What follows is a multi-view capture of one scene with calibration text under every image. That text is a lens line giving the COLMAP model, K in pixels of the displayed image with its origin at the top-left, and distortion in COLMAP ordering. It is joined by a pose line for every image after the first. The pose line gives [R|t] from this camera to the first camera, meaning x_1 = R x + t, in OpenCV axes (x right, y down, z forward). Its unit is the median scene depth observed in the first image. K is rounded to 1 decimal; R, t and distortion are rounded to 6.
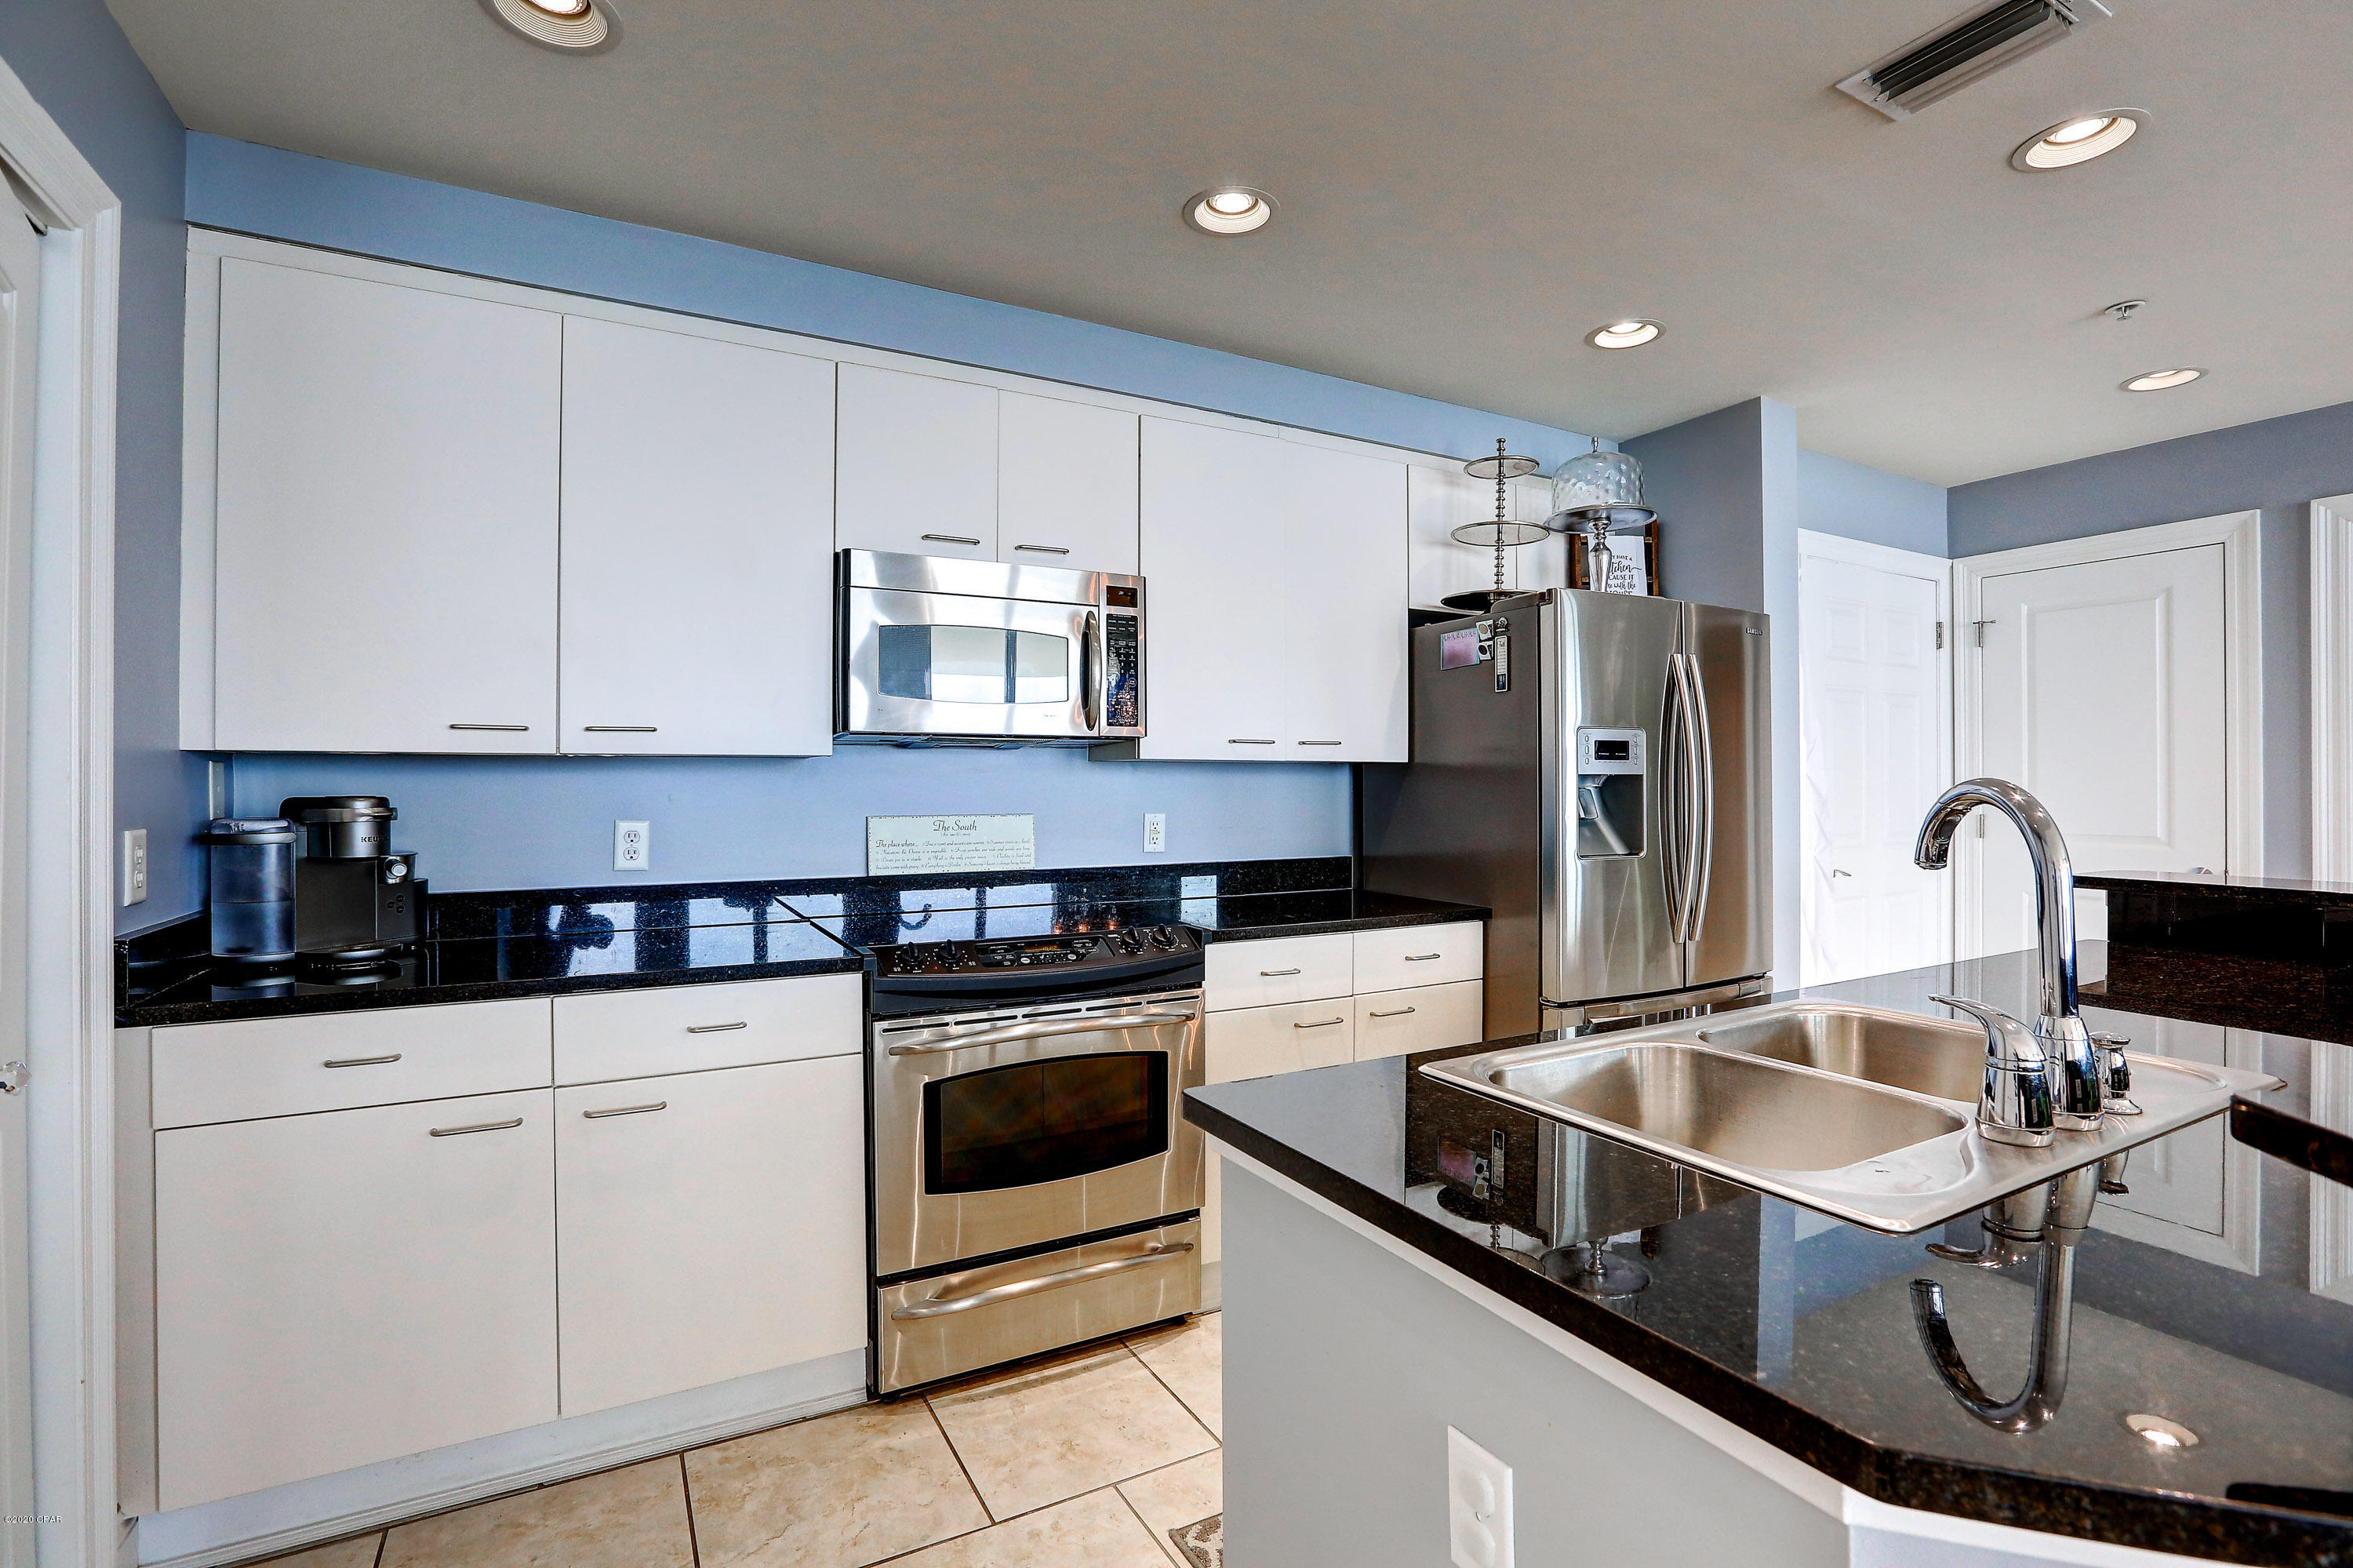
lens RADIAL K [[1083.7, 0, 1178.8], [0, 1083.7, 784.3], [0, 0, 1]] dist [-0.033727, 0.006001]
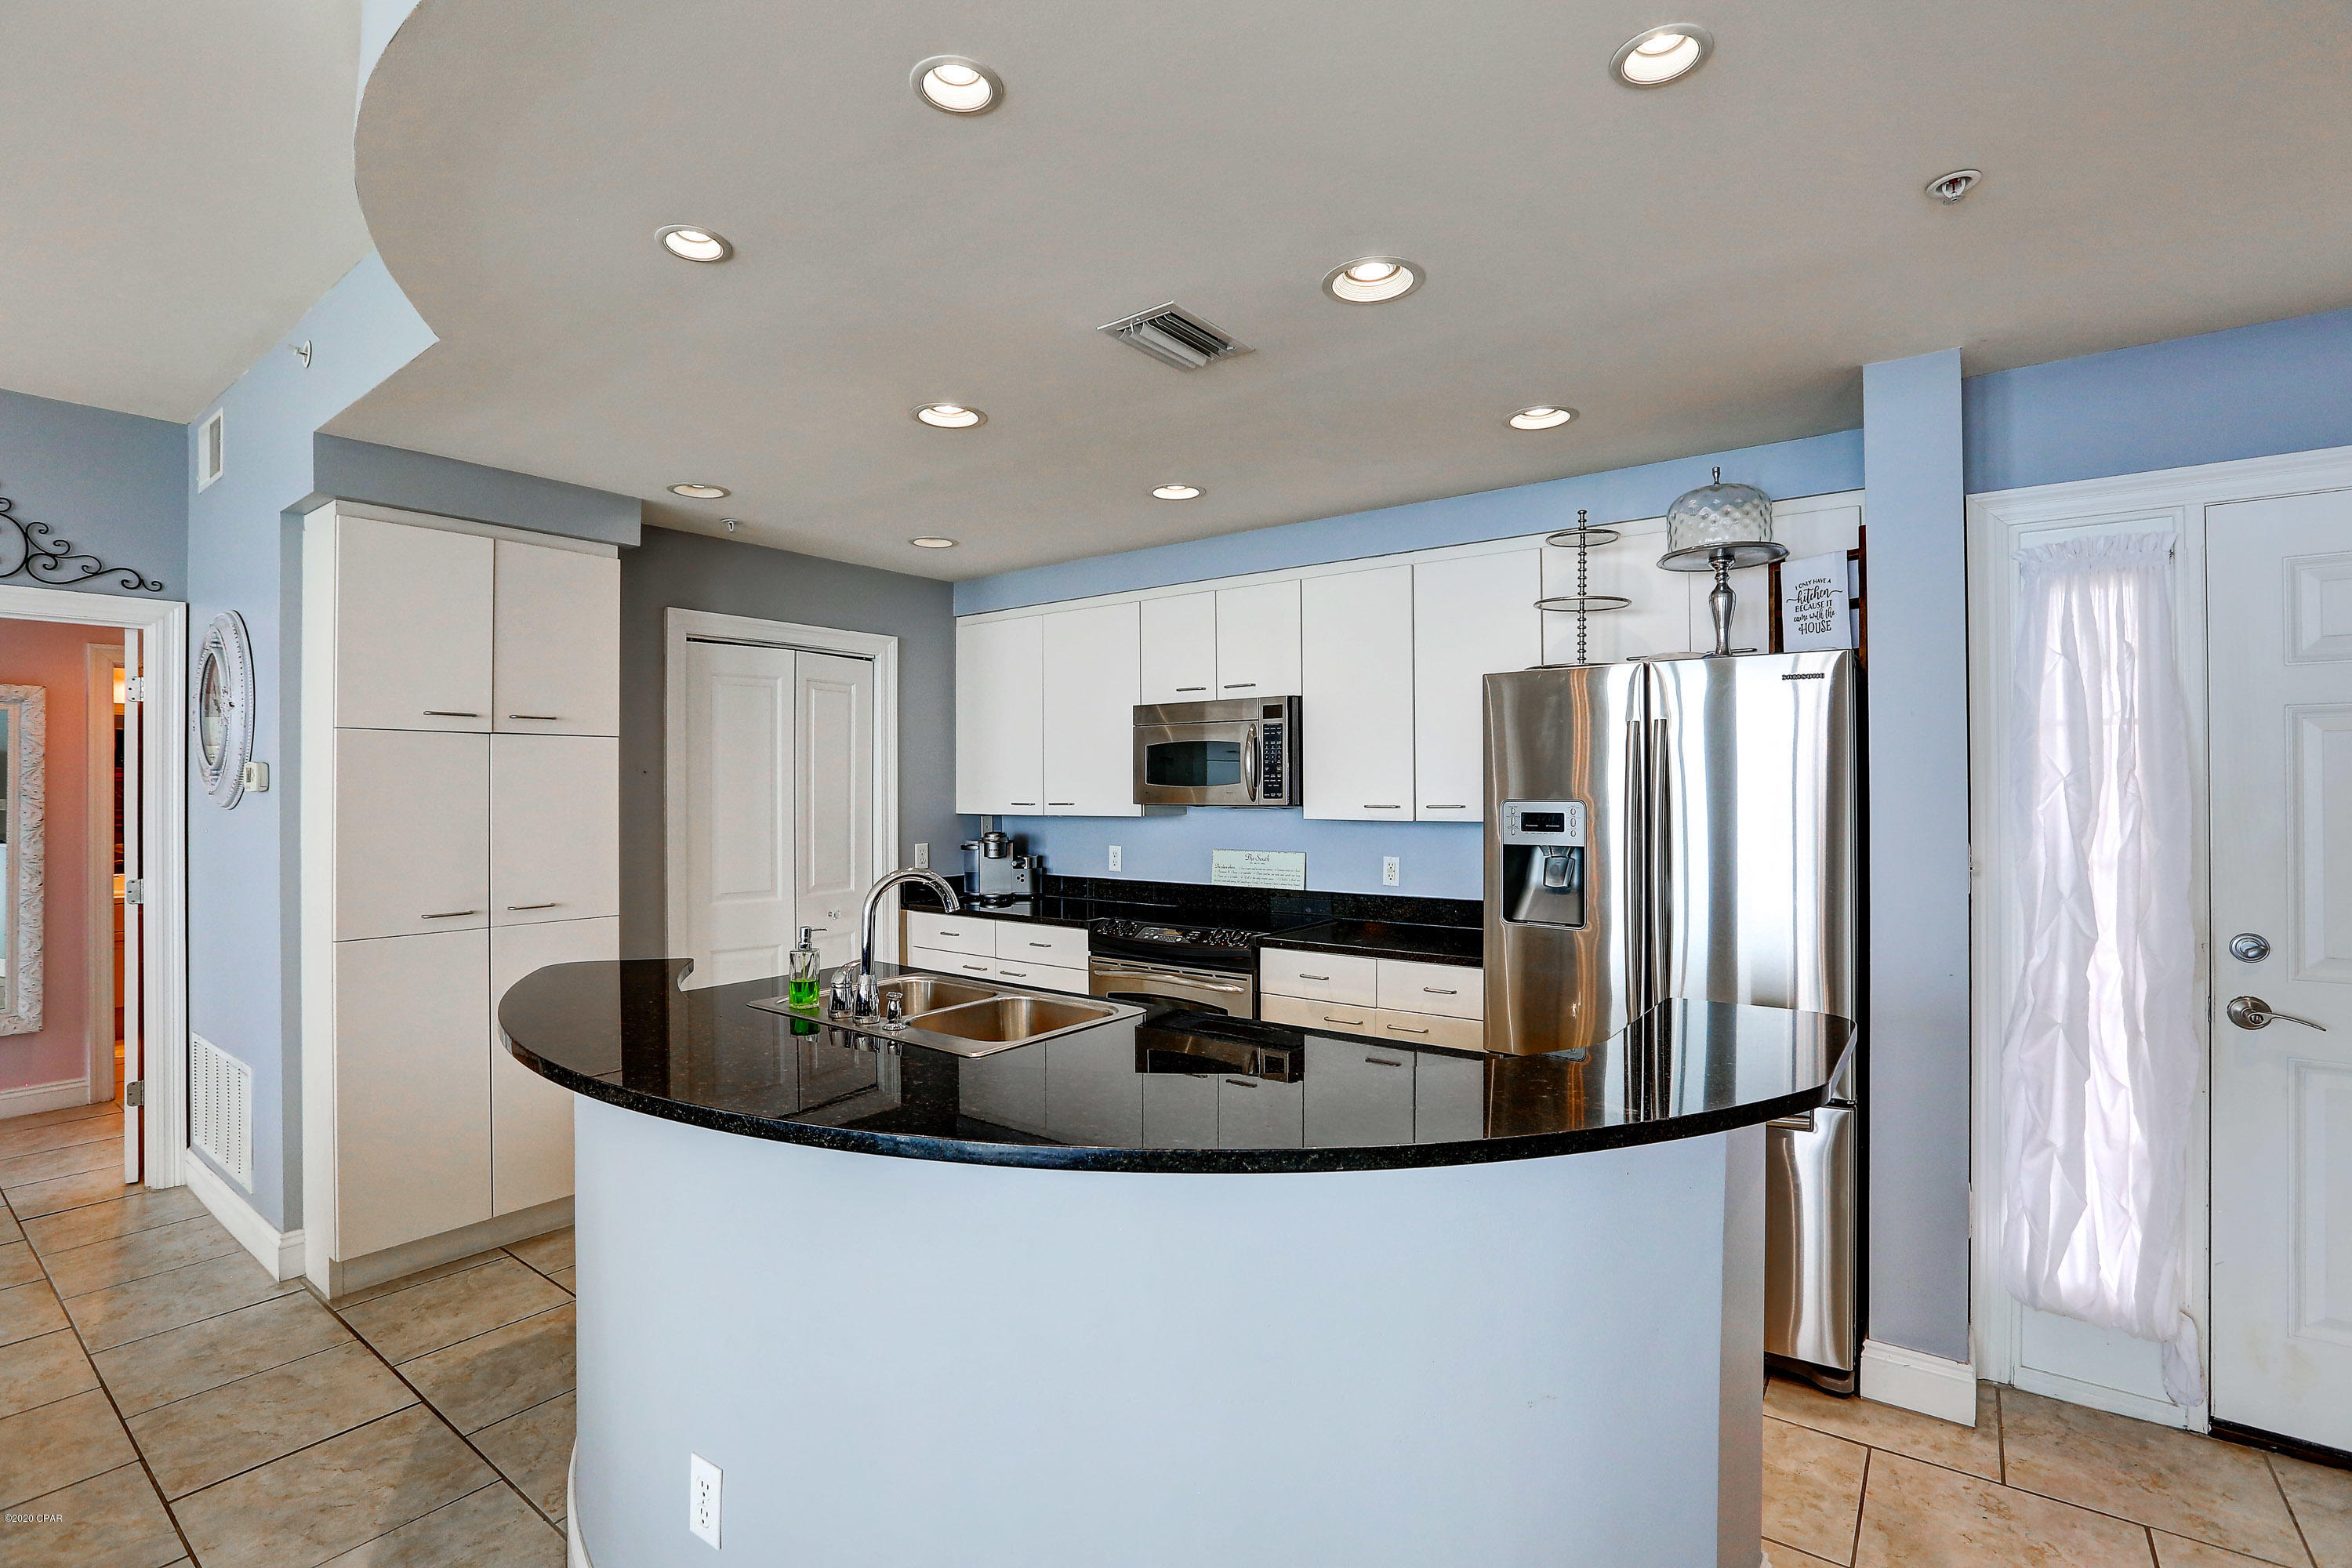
lens RADIAL K [[1083.2, 0, 1173.1], [0, 1083.2, 782.9], [0, 0, 1]] dist [-0.033727, 0.006001]
pose [[0.408491, -0.004461, -0.912751, 1.210417], [0.006925, 0.999974, -0.001788, -0.070148], [0.912736, -0.005590, 0.408512, 0.250828]]
